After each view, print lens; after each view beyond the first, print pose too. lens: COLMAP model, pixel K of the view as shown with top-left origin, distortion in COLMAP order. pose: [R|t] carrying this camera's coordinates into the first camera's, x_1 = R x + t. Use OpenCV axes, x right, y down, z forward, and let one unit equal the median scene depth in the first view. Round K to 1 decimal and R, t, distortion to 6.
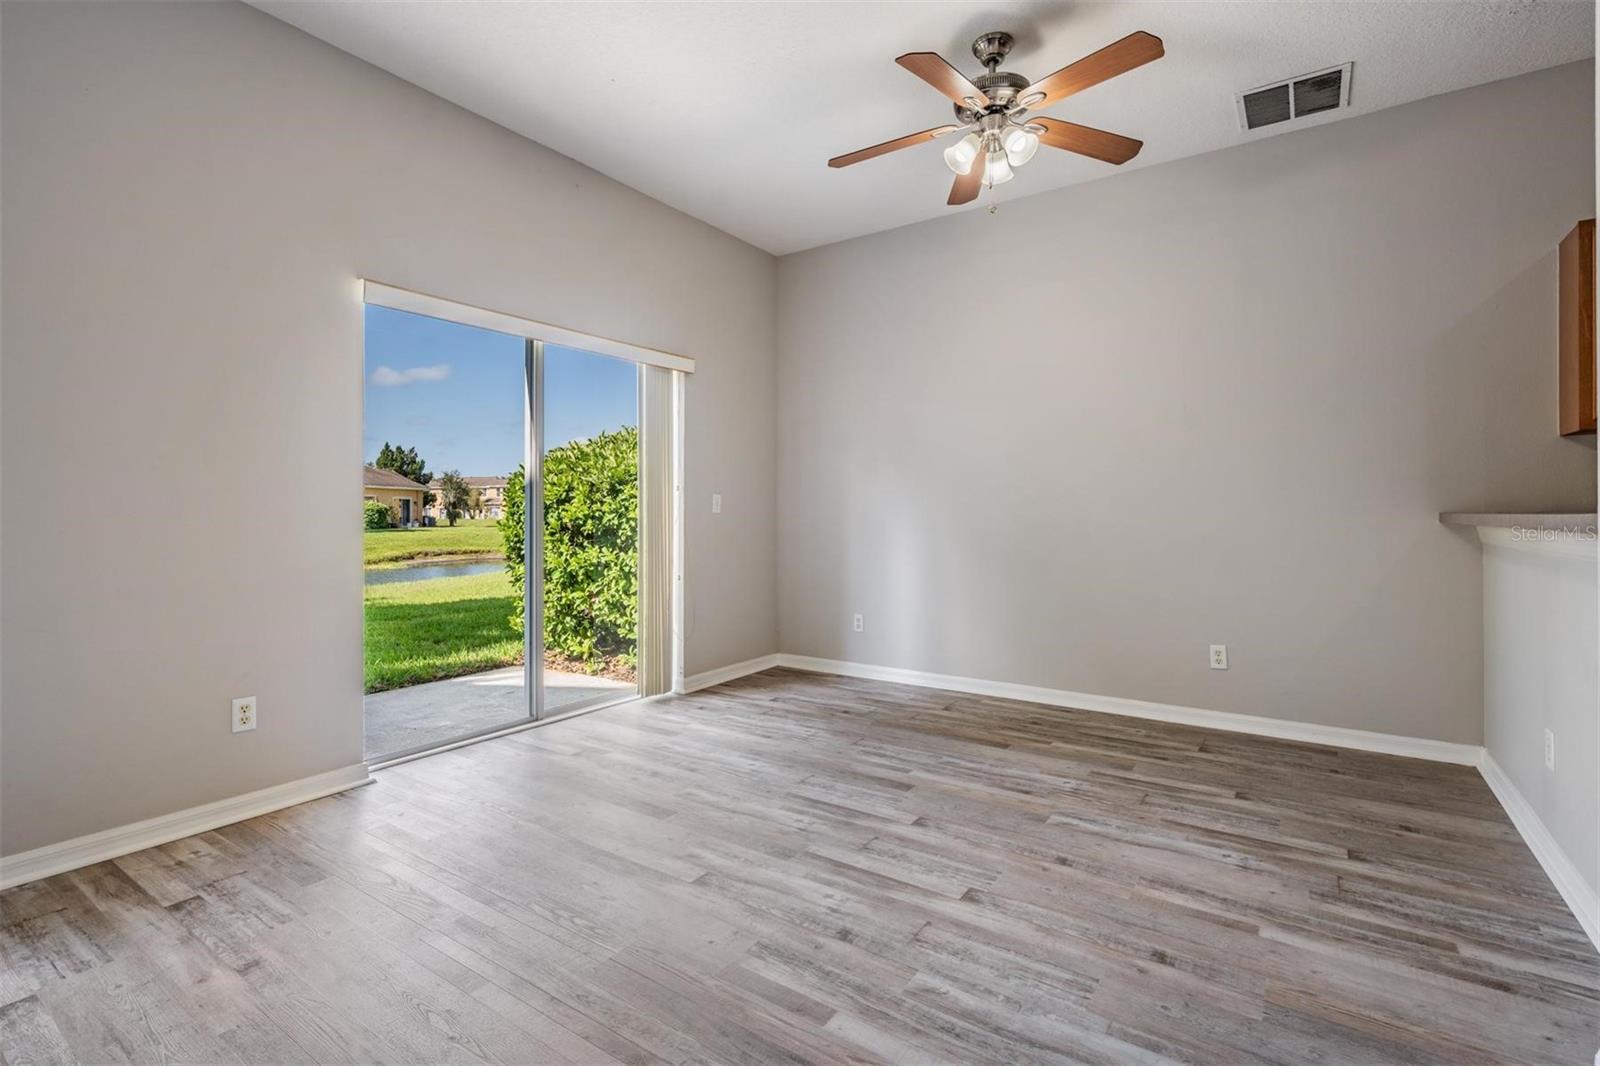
lens RADIAL K [[744.5, 0, 796.7], [0, 744.5, 514.6], [0, 0, 1]] dist [-0.001768, -0.000049]
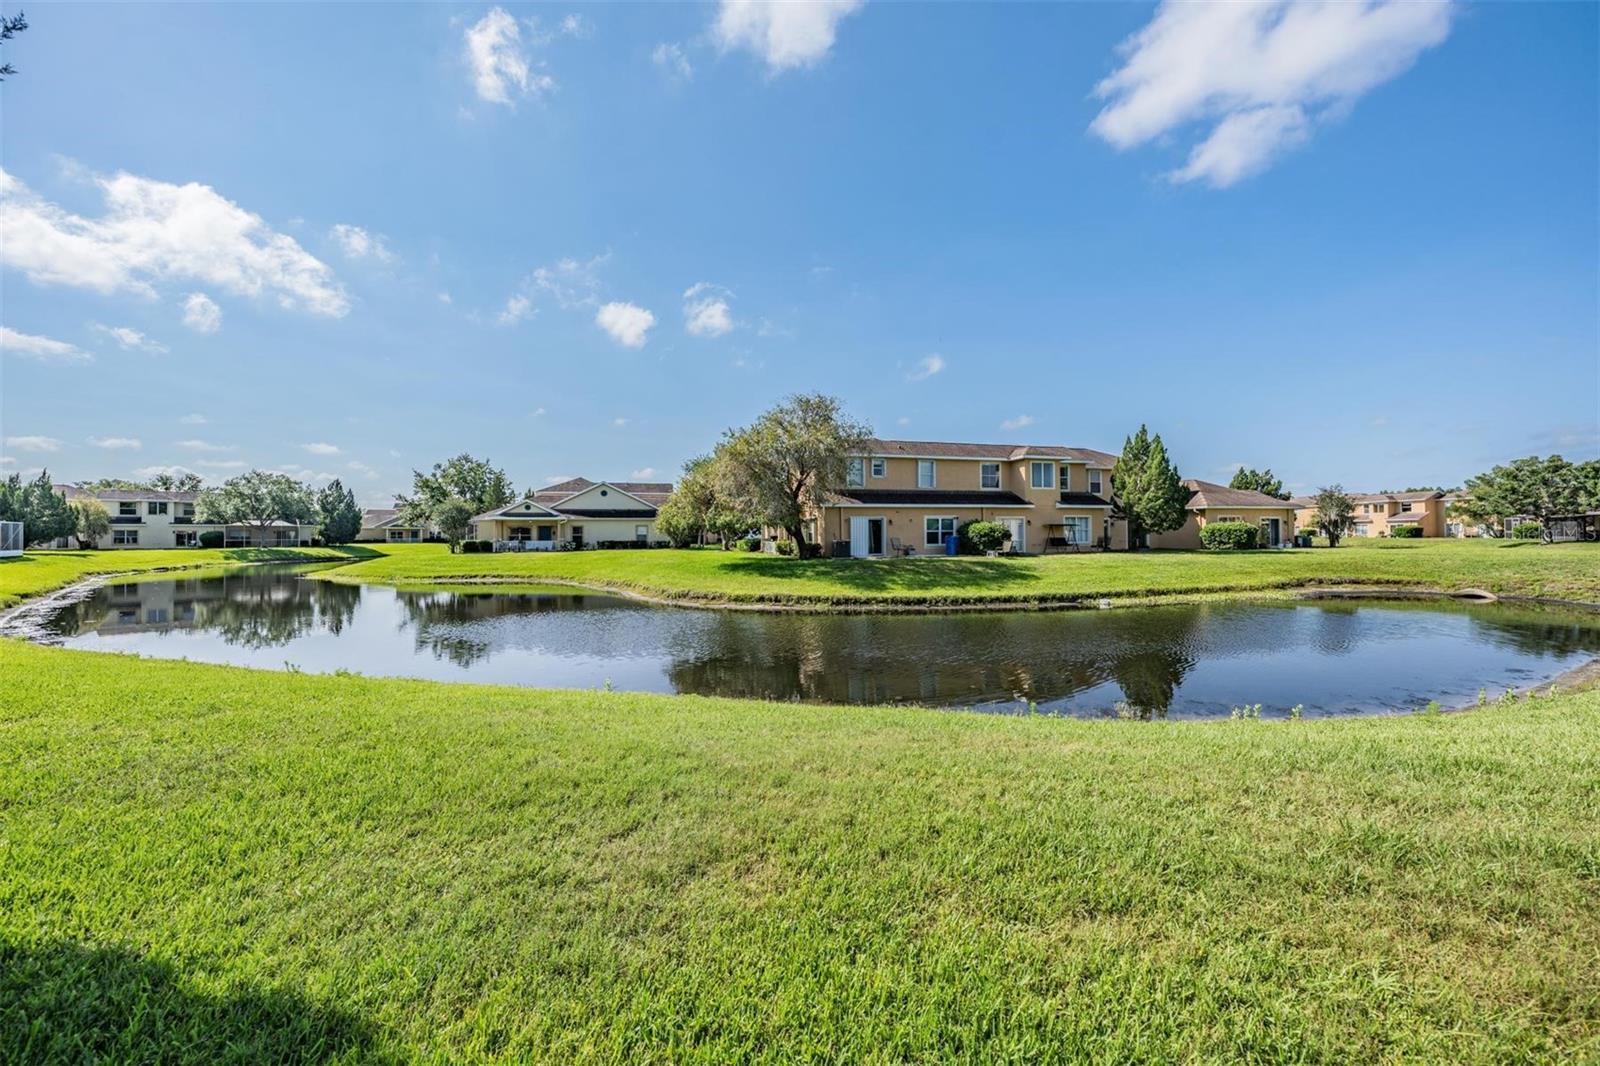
lens RADIAL K [[548.3, 0, 800.0], [0, 548.3, 533.0], [0, 0, 1]] dist [-0.000992, 0.000012]
pose [[0.396587, -0.007740, -0.917965, -1.969757], [0.007407, 0.999959, -0.005232, -0.053112], [0.917967, -0.004725, 0.396628, 2.511893]]
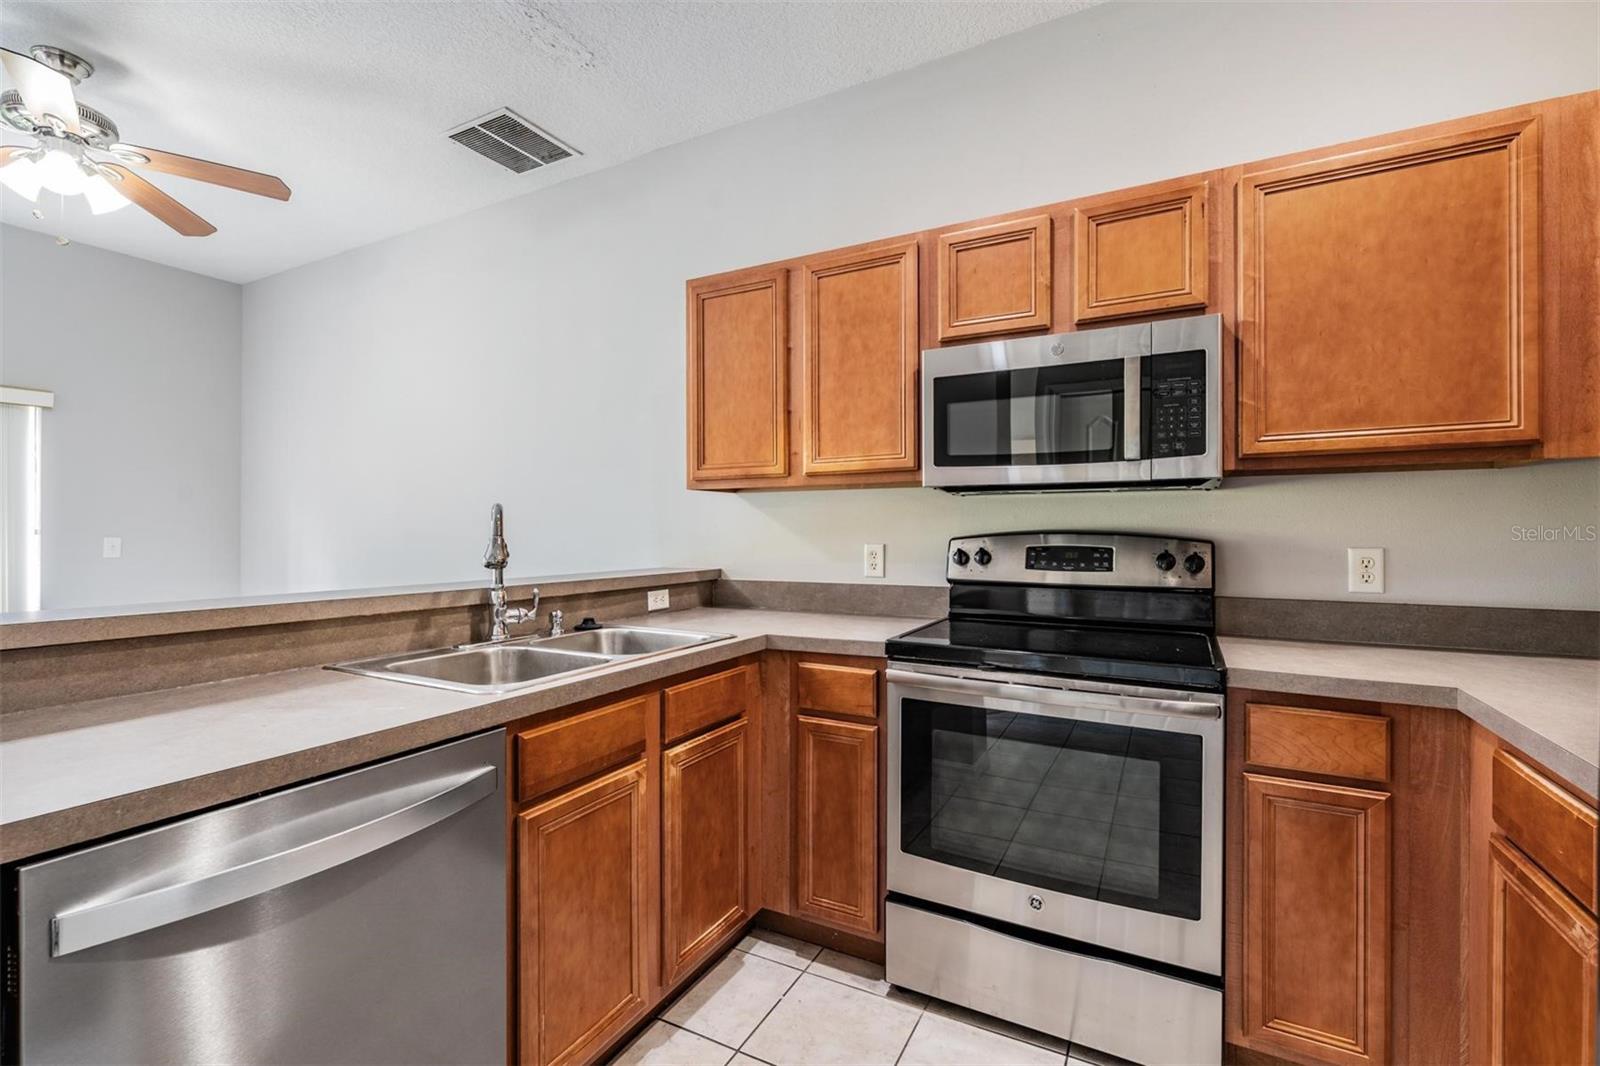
lens RADIAL K [[721.5, 0, 789.9], [0, 721.5, 535.5], [0, 0, 1]] dist [0.001484, -0.000290]
pose [[0.994687, -0.000496, 0.102941, 0.945778], [0.000356, 0.999999, 0.001378, -0.046336], [-0.102942, -0.001334, 0.994686, 0.019769]]
